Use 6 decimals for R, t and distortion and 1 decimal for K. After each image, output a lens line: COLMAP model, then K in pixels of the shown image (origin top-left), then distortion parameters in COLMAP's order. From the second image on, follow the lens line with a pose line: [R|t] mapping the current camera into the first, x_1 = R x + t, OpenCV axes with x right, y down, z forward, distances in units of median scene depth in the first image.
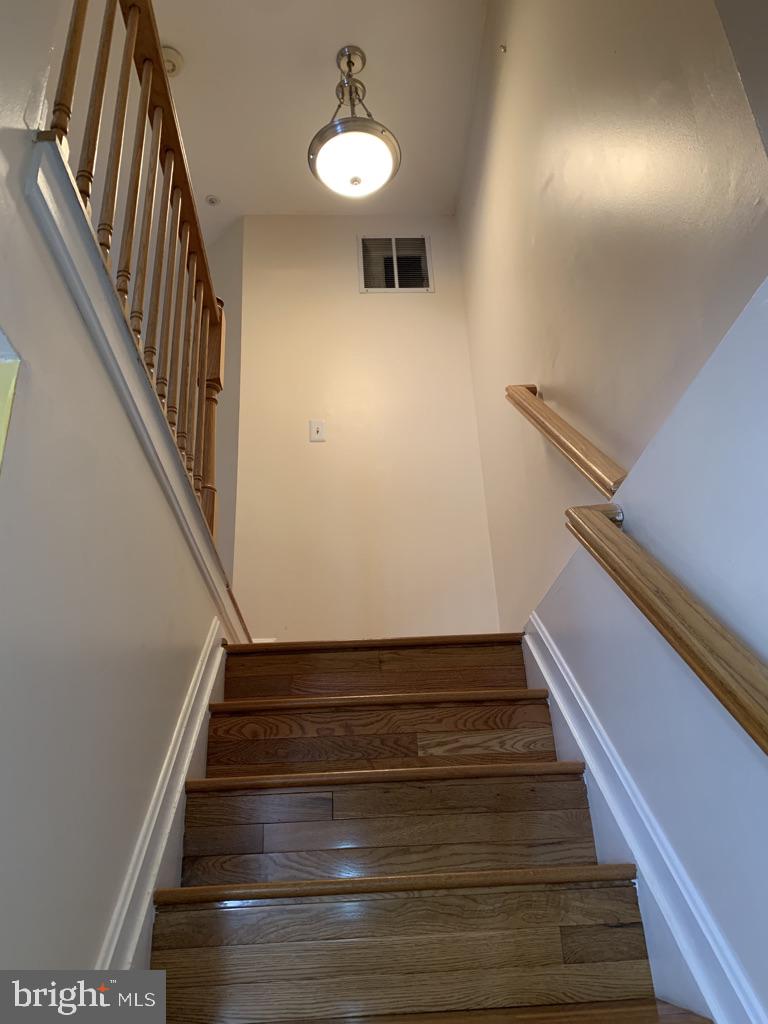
lens RADIAL K [[784.0, 0, 386.6], [0, 784.0, 504.2], [0, 0, 1]] dist [0.042647, -0.028819]
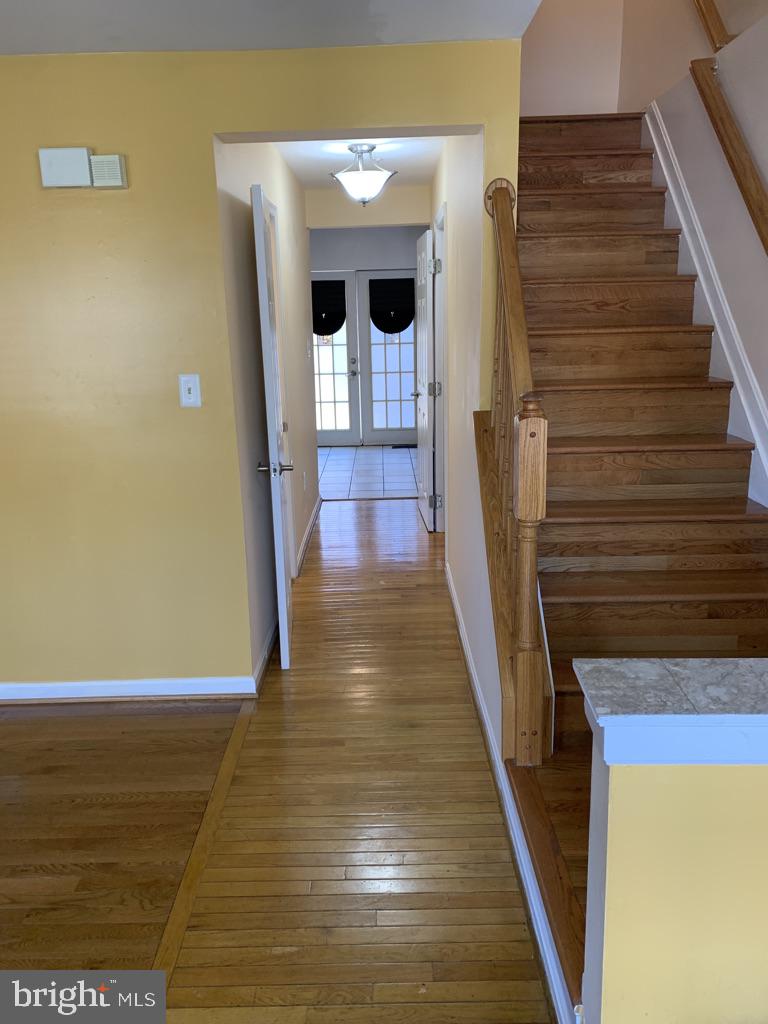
lens RADIAL K [[784.0, 0, 382.7], [0, 784.0, 507.3], [0, 0, 1]] dist [0.042647, -0.028819]
pose [[0.998968, 0.034067, -0.030035, -0.426741], [-0.007090, 0.770188, 0.637777, -0.368600], [0.044860, -0.636906, 0.769635, -1.242333]]
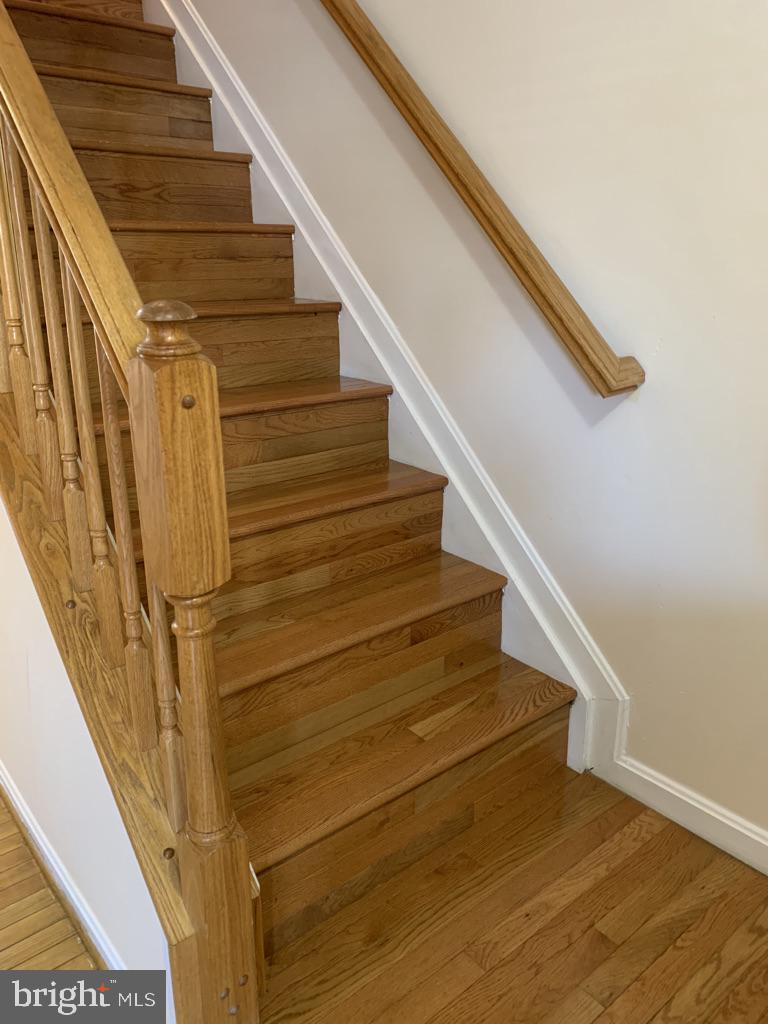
lens RADIAL K [[784.0, 0, 386.6], [0, 784.0, 502.9], [0, 0, 1]] dist [0.042647, -0.028819]
pose [[0.794456, -0.143317, 0.590169, -0.446449], [-0.289154, 0.765288, 0.575087, 0.030601], [-0.534069, -0.627531, 0.566547, -0.633926]]
